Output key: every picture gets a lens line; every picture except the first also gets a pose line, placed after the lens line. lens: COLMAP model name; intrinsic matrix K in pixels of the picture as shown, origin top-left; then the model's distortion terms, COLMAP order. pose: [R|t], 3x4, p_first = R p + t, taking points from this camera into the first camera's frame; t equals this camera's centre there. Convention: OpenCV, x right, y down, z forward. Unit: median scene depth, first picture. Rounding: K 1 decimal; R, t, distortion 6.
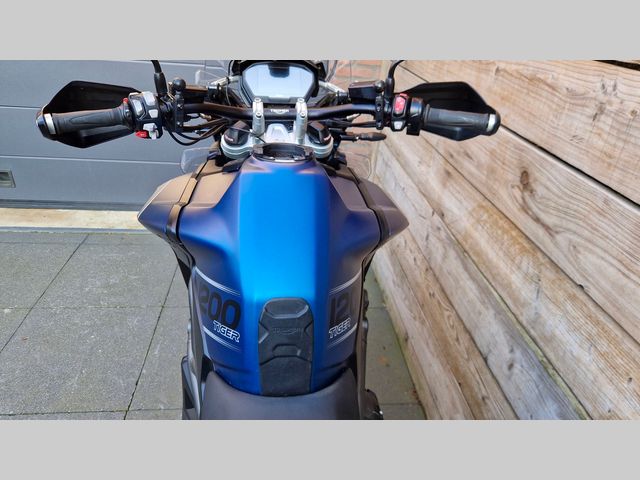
lens RADIAL K [[439.4, 0, 326.9], [0, 439.4, 230.9], [0, 0, 1]] dist [0.055410, -0.054224]
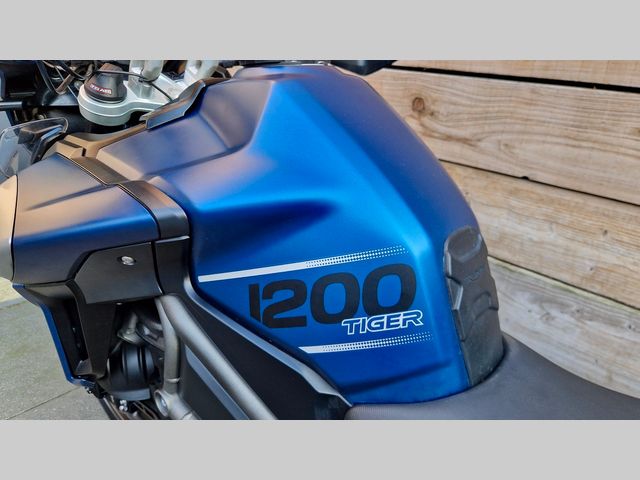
lens RADIAL K [[439.4, 0, 335.4], [0, 439.4, 225.0], [0, 0, 1]] dist [0.055410, -0.054224]
pose [[0.760599, -0.275249, 0.587986, -0.441285], [0.304019, 0.951244, 0.052028, 0.039230], [-0.573639, 0.139186, 0.807196, 0.405004]]
